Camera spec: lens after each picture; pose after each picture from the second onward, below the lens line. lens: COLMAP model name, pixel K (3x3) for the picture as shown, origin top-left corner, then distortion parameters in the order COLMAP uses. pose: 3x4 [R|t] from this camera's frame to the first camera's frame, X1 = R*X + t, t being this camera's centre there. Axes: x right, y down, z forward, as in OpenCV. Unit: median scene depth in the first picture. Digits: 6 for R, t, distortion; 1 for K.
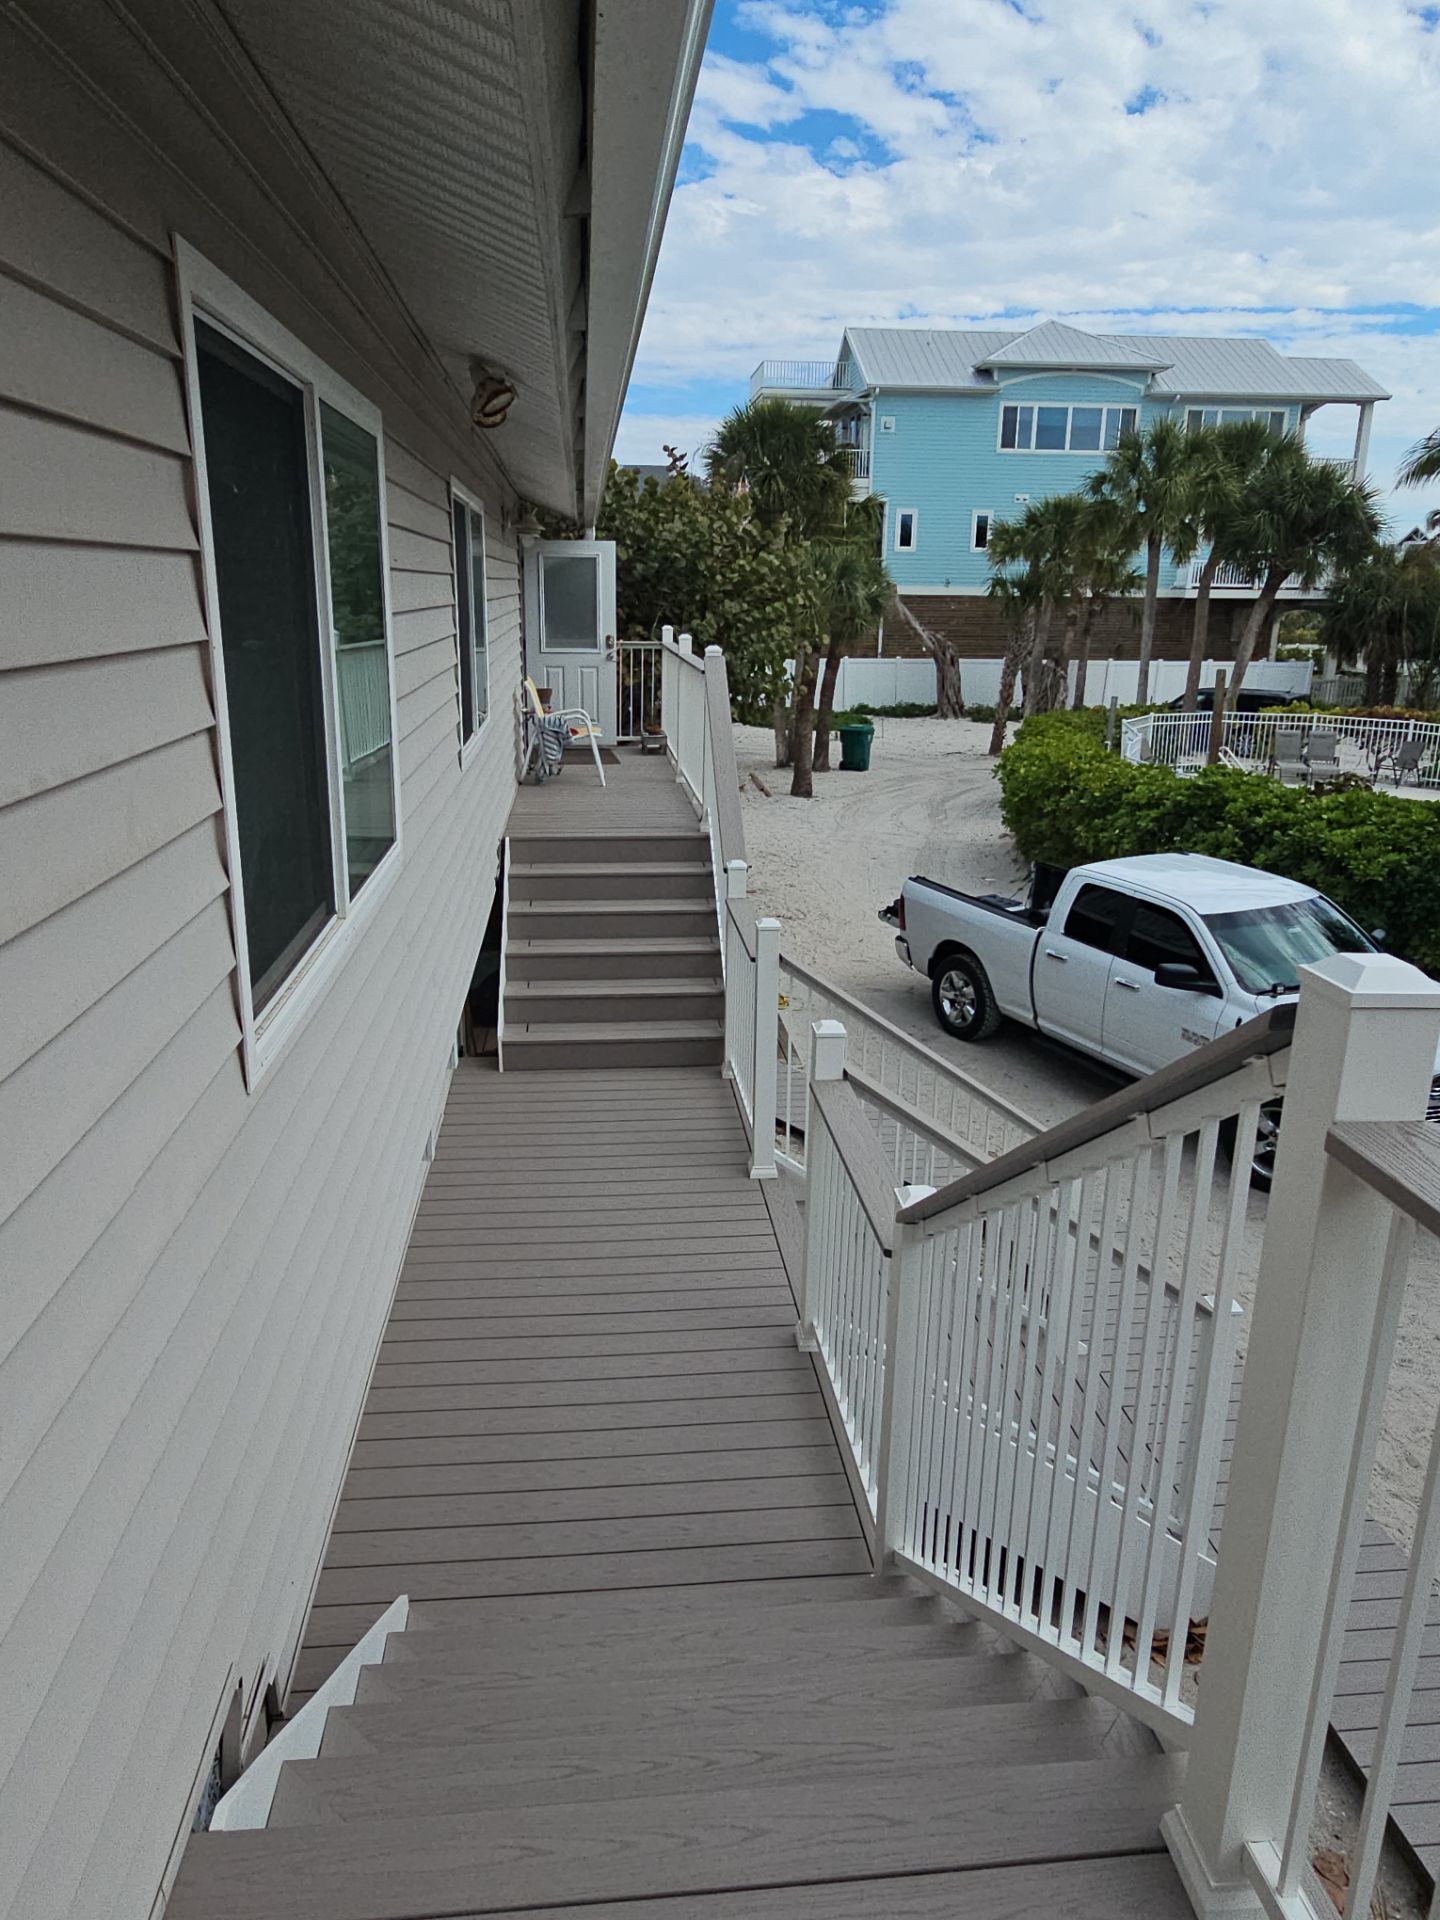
lens RADIAL K [[1269.8, 0, 720.0], [0, 1269.8, 960.3], [0, 0, 1]] dist [0.021885, -0.013168]
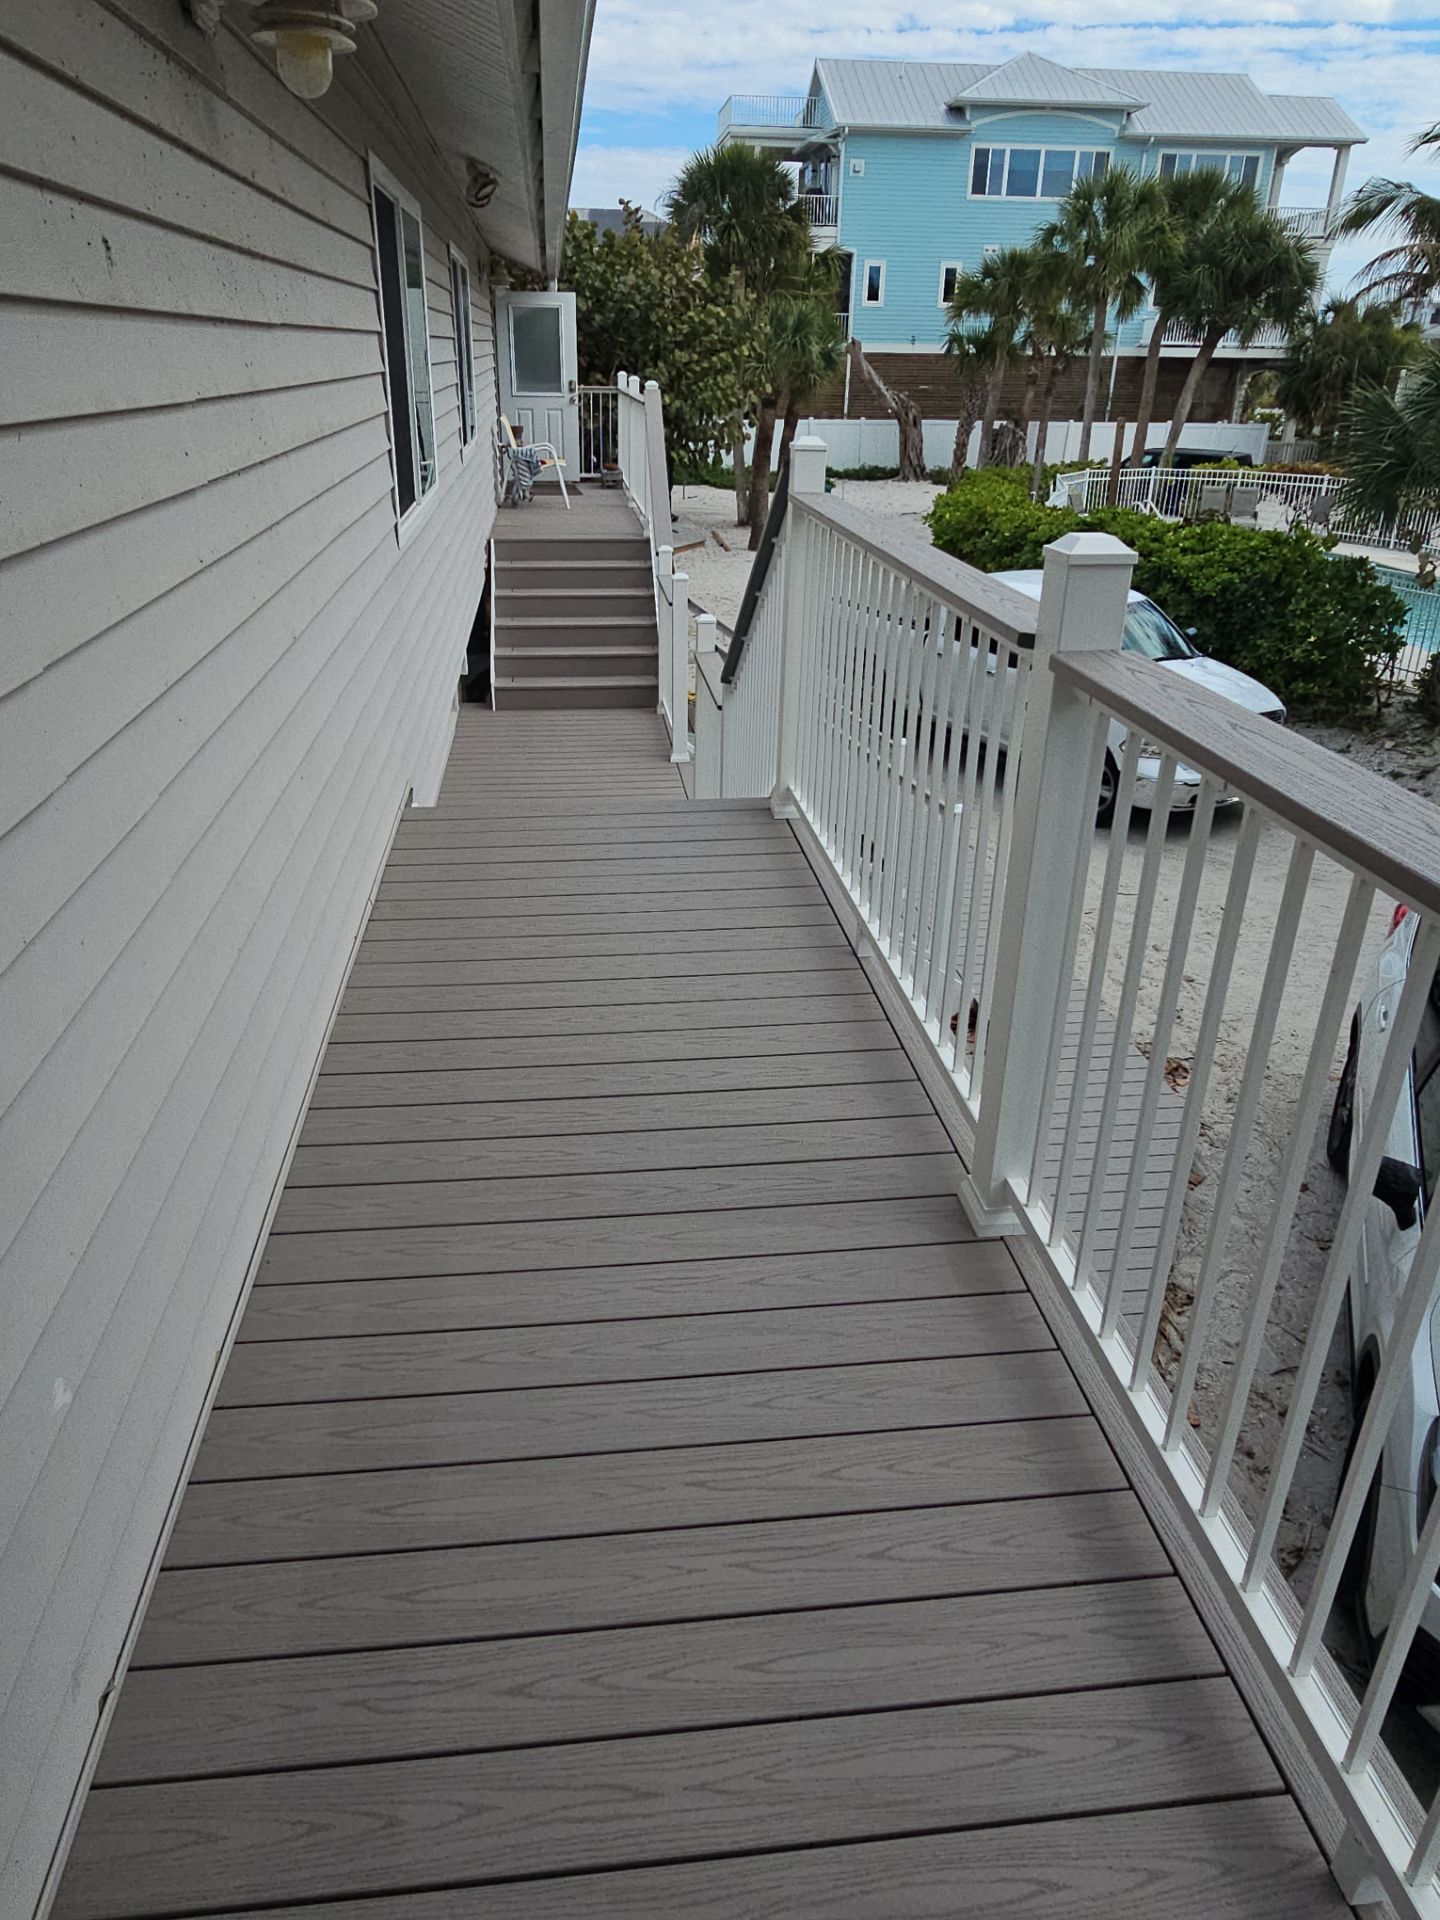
lens RADIAL K [[1269.8, 0, 716.0], [0, 1269.8, 950.8], [0, 0, 1]] dist [0.021885, -0.013168]
pose [[0.999894, -0.003975, 0.014009, 0.017115], [0.001750, 0.987855, 0.155369, 0.050241], [-0.014456, -0.155328, 0.987757, -0.147862]]
